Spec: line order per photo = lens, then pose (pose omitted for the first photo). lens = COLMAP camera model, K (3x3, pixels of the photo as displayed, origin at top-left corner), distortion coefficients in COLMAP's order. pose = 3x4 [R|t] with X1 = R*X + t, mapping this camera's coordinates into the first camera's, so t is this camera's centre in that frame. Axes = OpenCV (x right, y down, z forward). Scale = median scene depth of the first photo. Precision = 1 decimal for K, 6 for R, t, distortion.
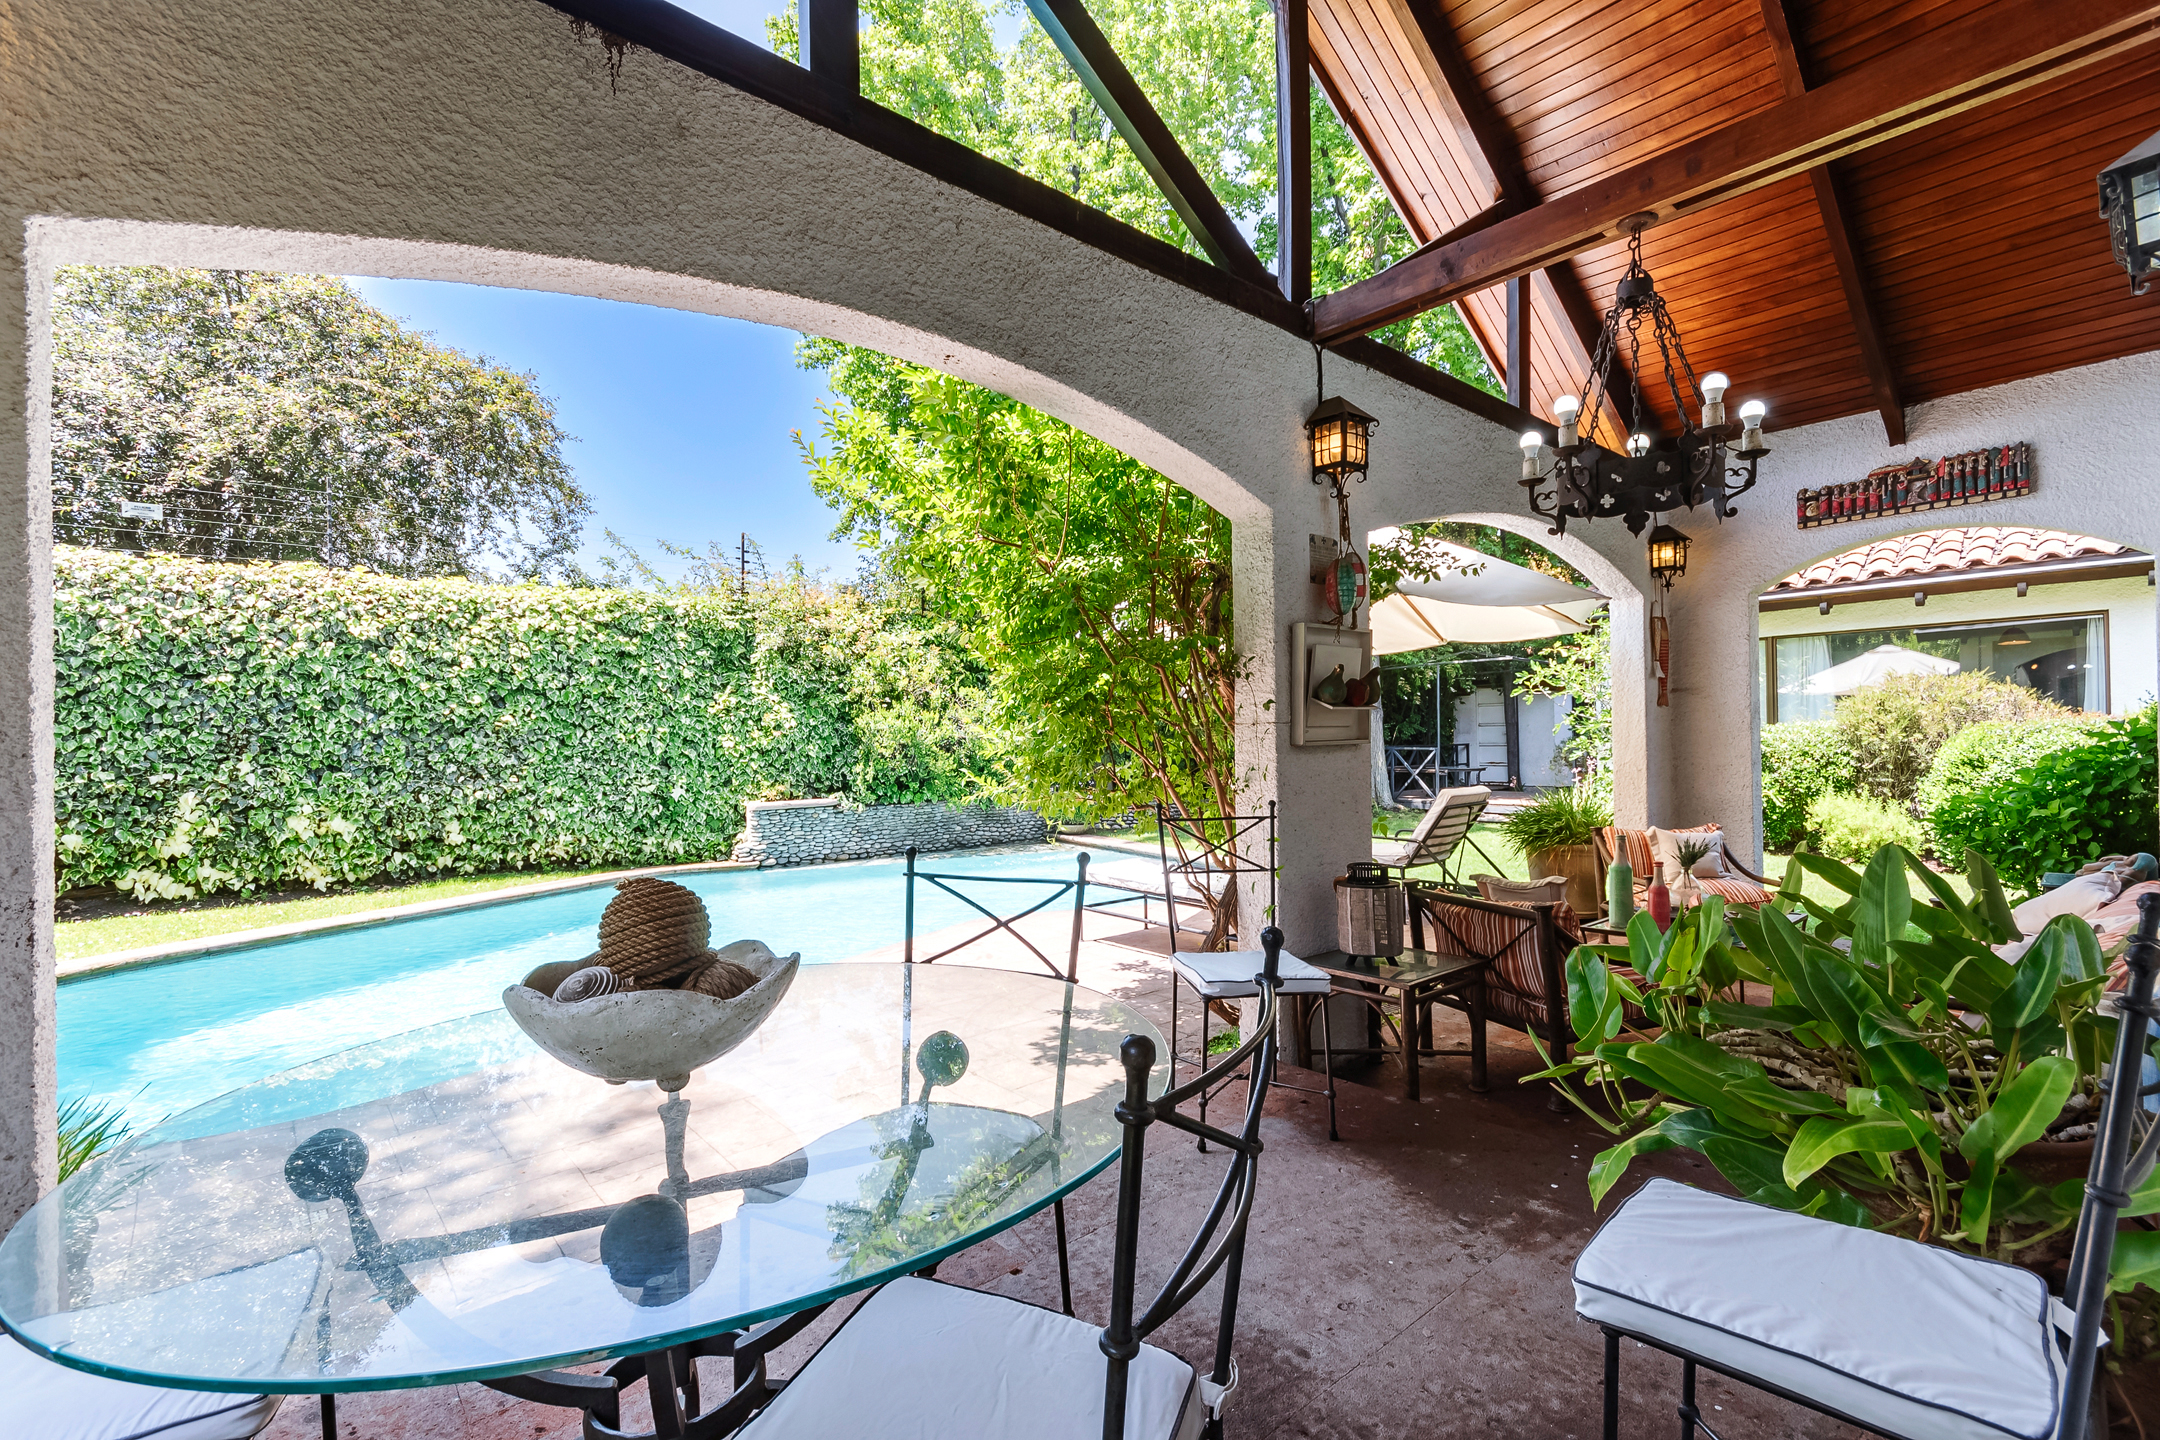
lens RADIAL K [[961.0, 0, 1068.6], [0, 961.0, 738.5], [0, 0, 1]] dist [0.005872, -0.001321]
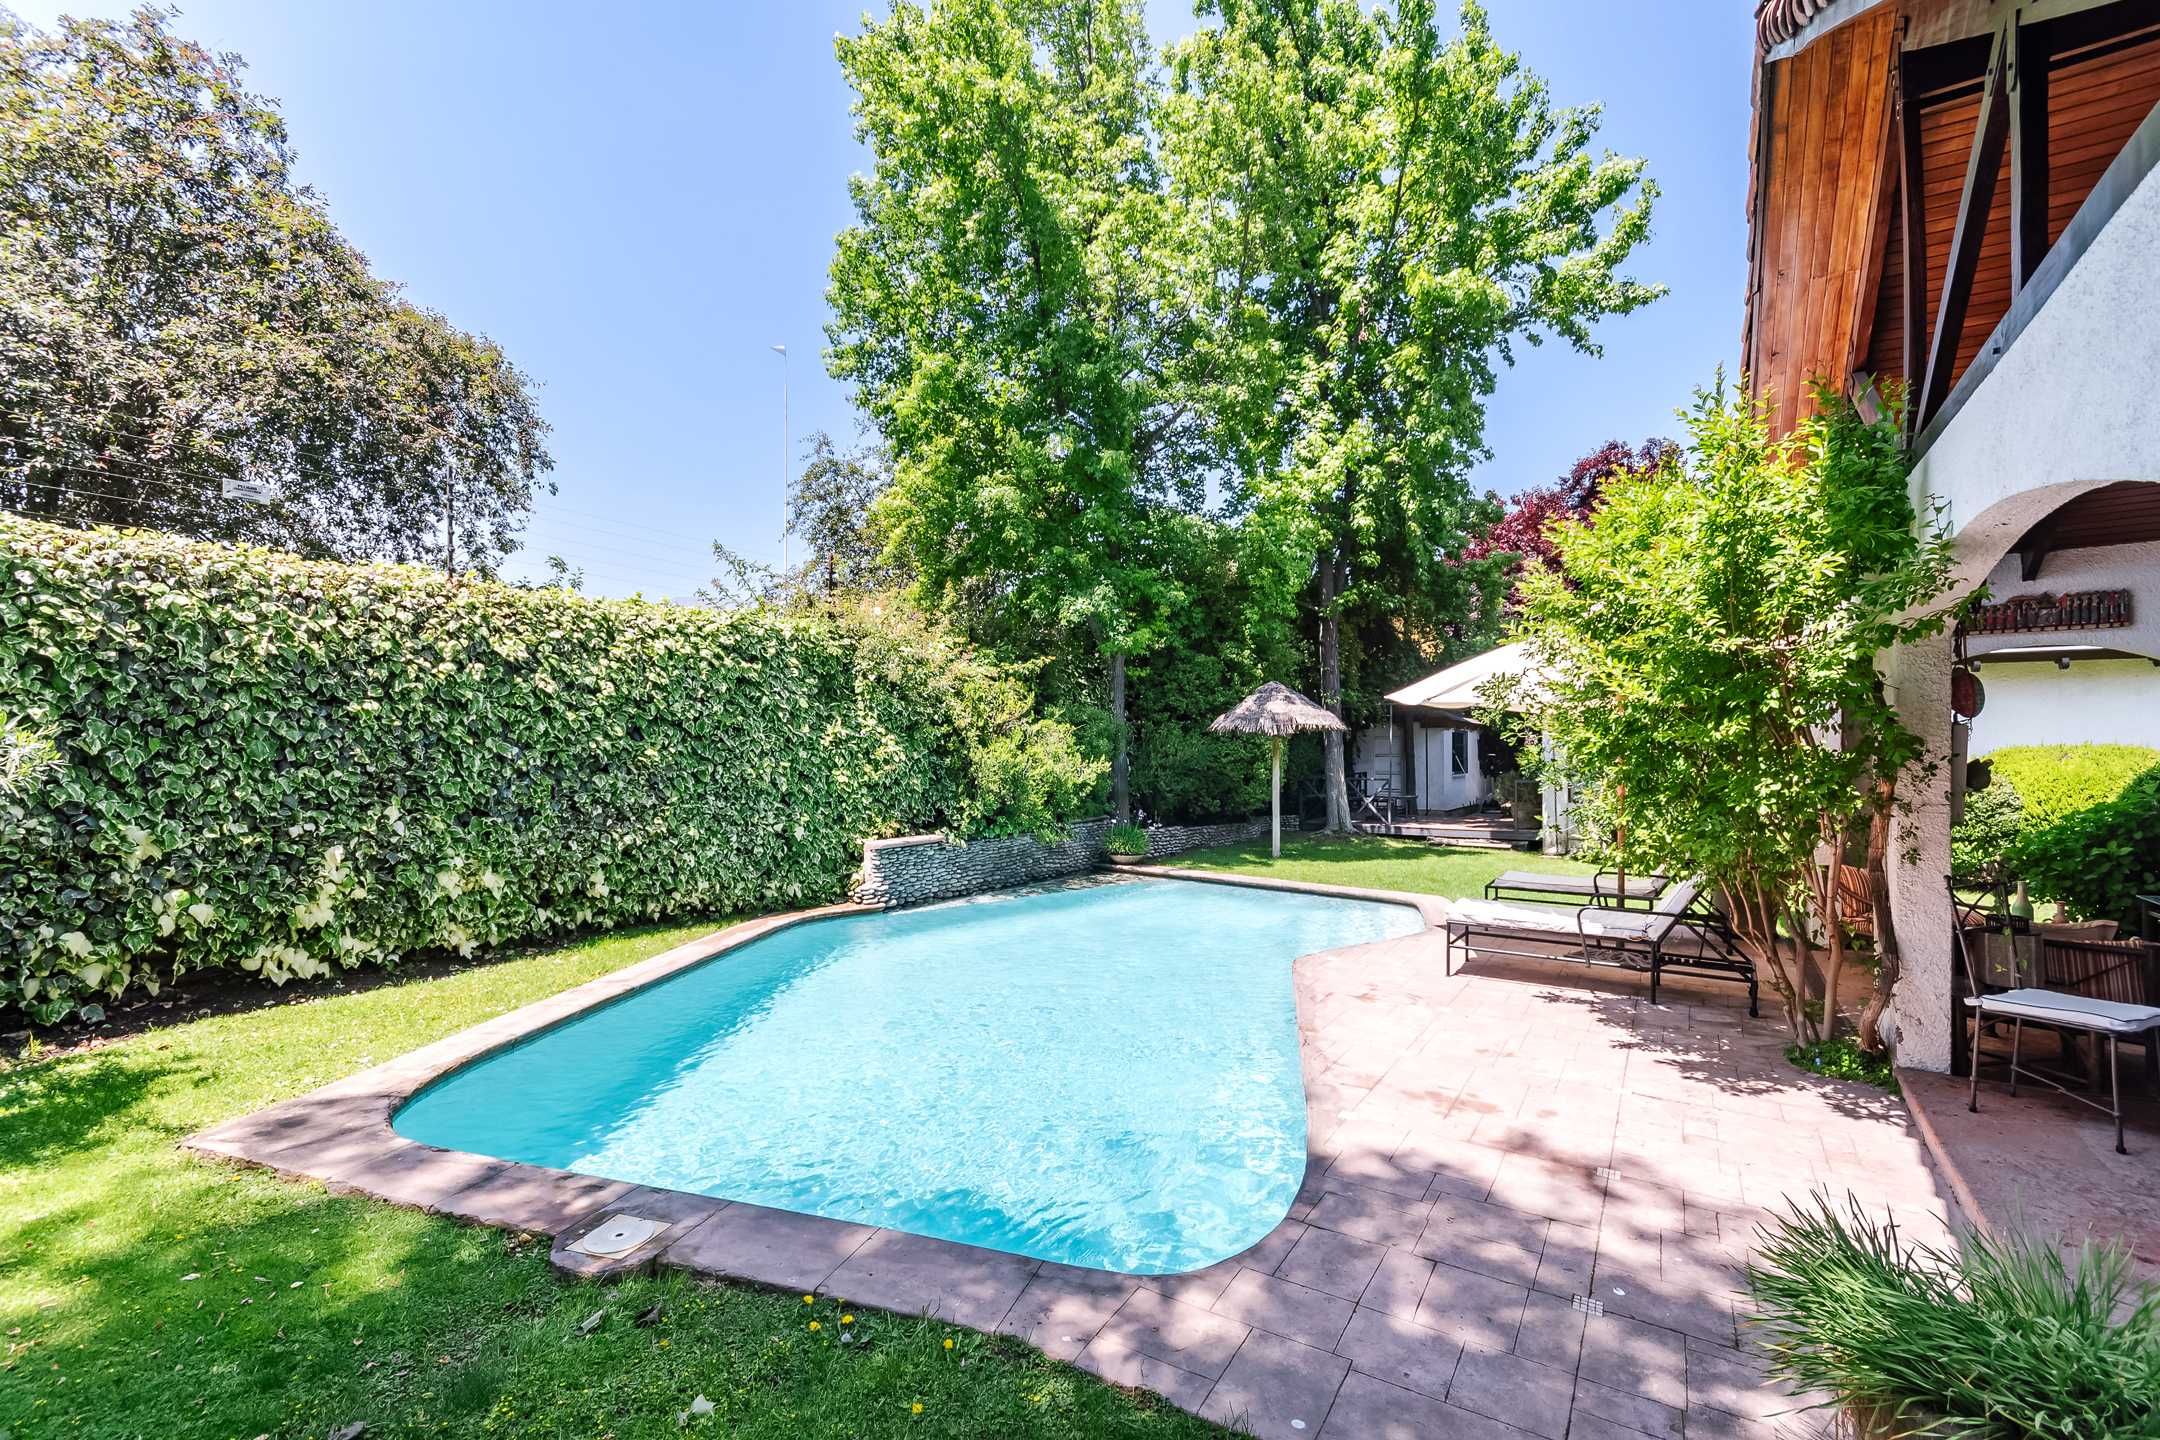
lens RADIAL K [[961.0, 0, 1023.2], [0, 961.0, 743.3], [0, 0, 1]] dist [0.005872, -0.001321]
pose [[0.960236, 0.014031, 0.278837, -0.540825], [-0.012678, 0.999897, -0.006656, -0.030320], [-0.278902, 0.002856, 0.960315, 0.055861]]
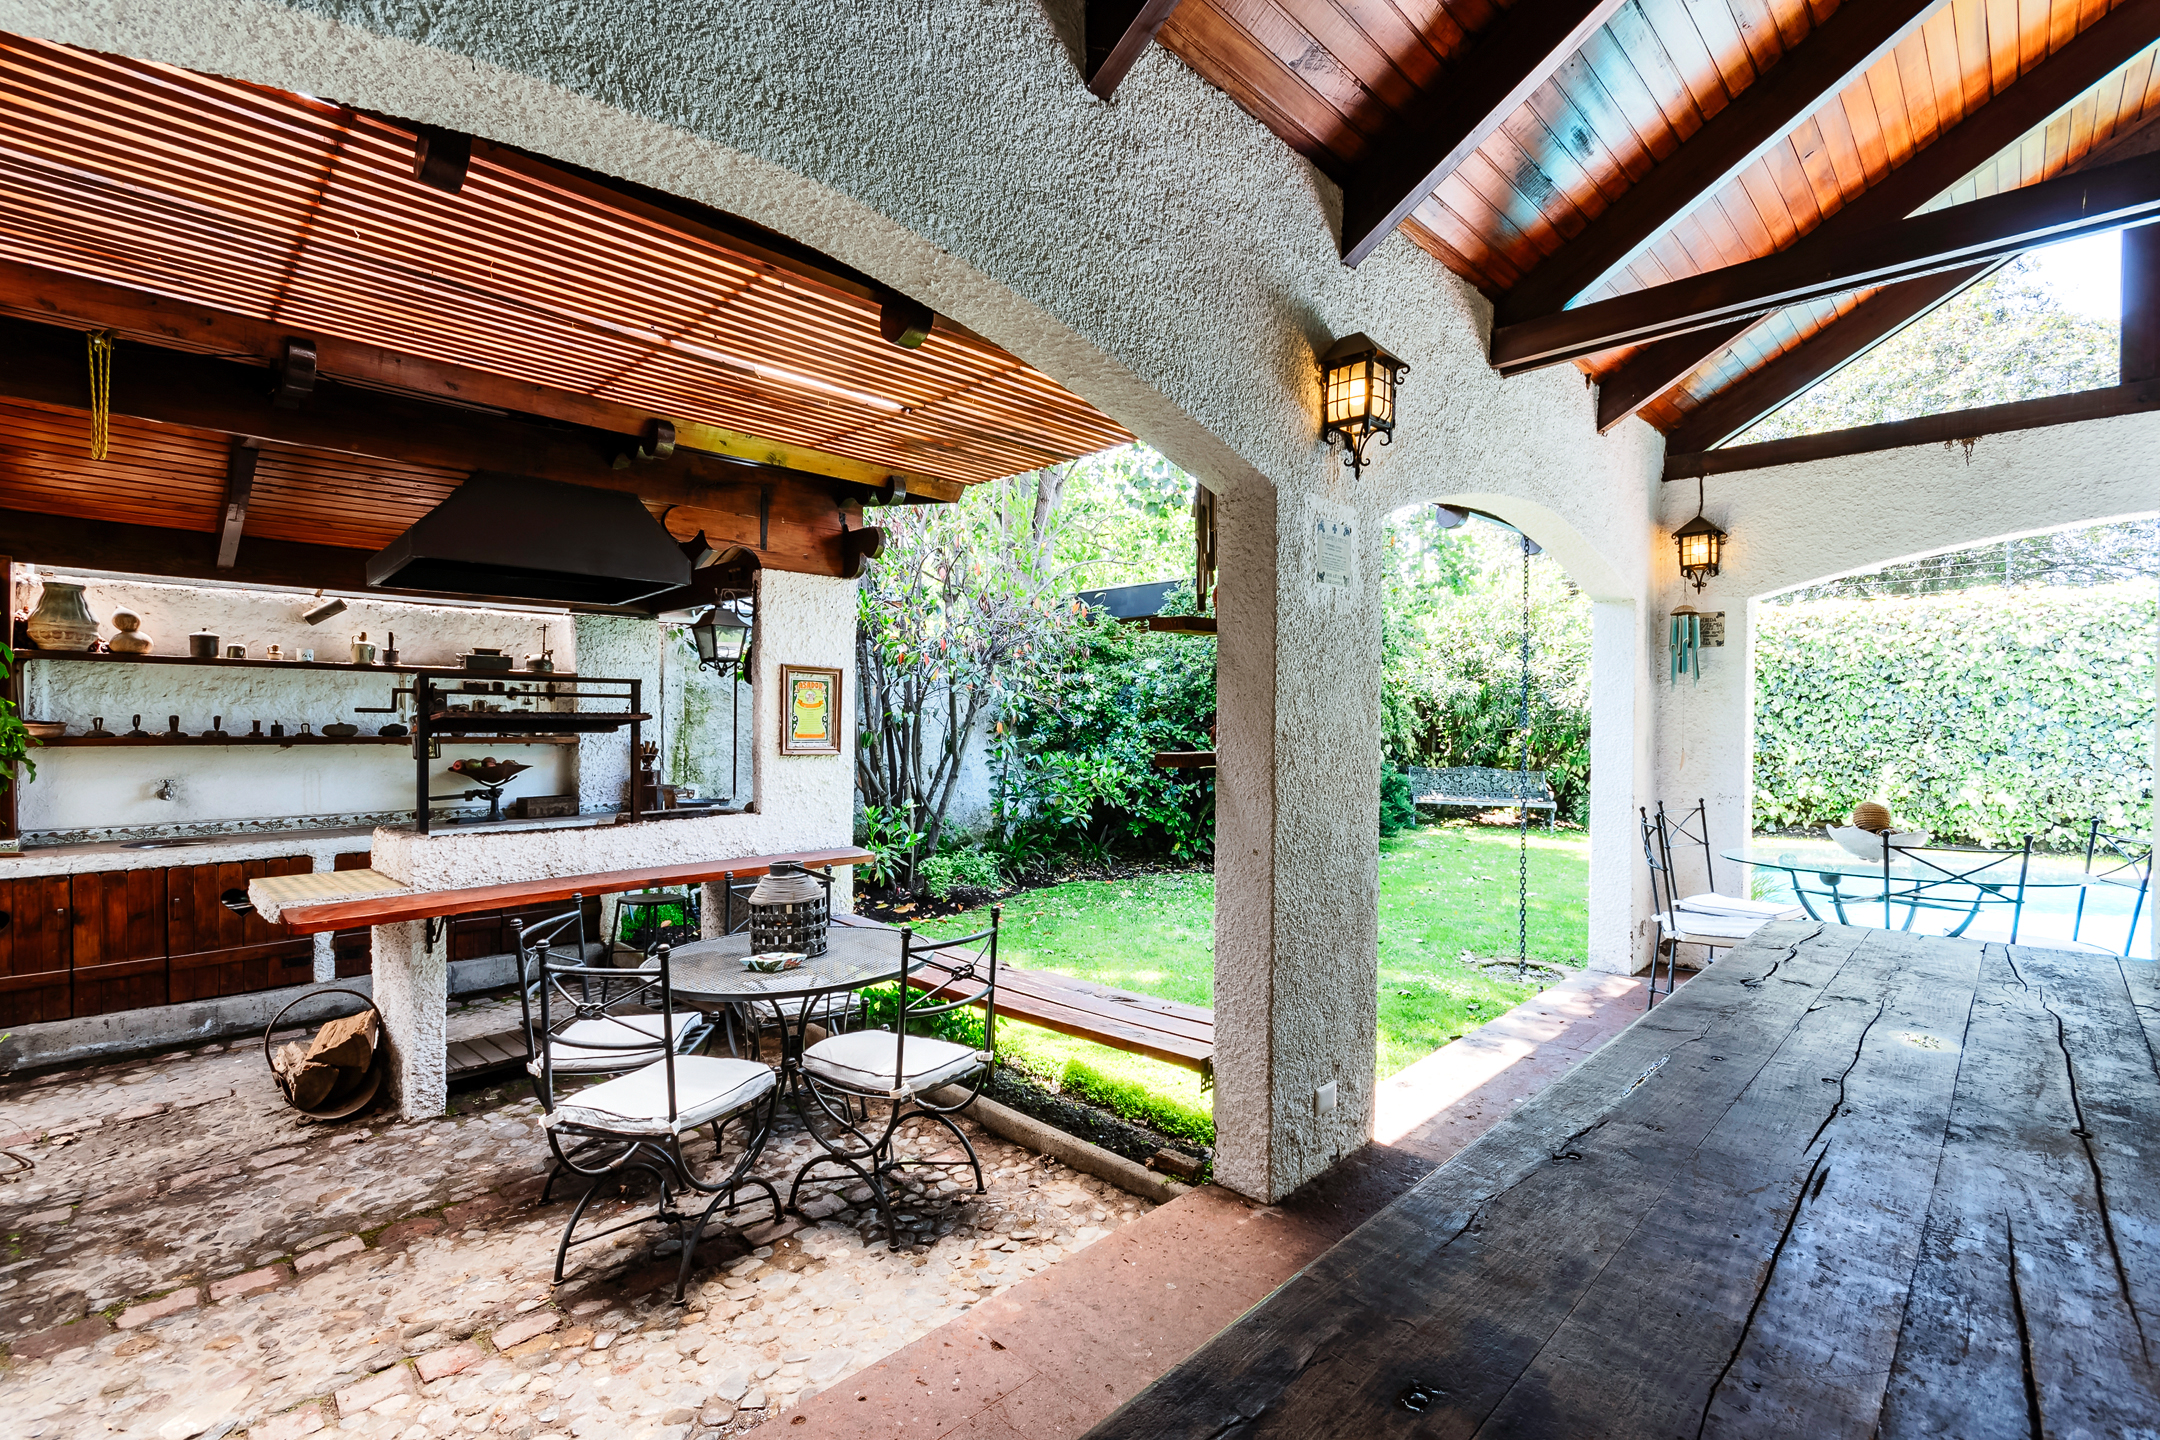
lens RADIAL K [[961.0, 0, 1086.0], [0, 961.0, 731.1], [0, 0, 1]] dist [0.005872, -0.001321]
pose [[0.086540, 0.030450, -0.995783, 0.379022], [-0.005057, 0.999533, 0.030126, -0.028195], [0.996236, 0.002429, 0.086653, -0.288793]]
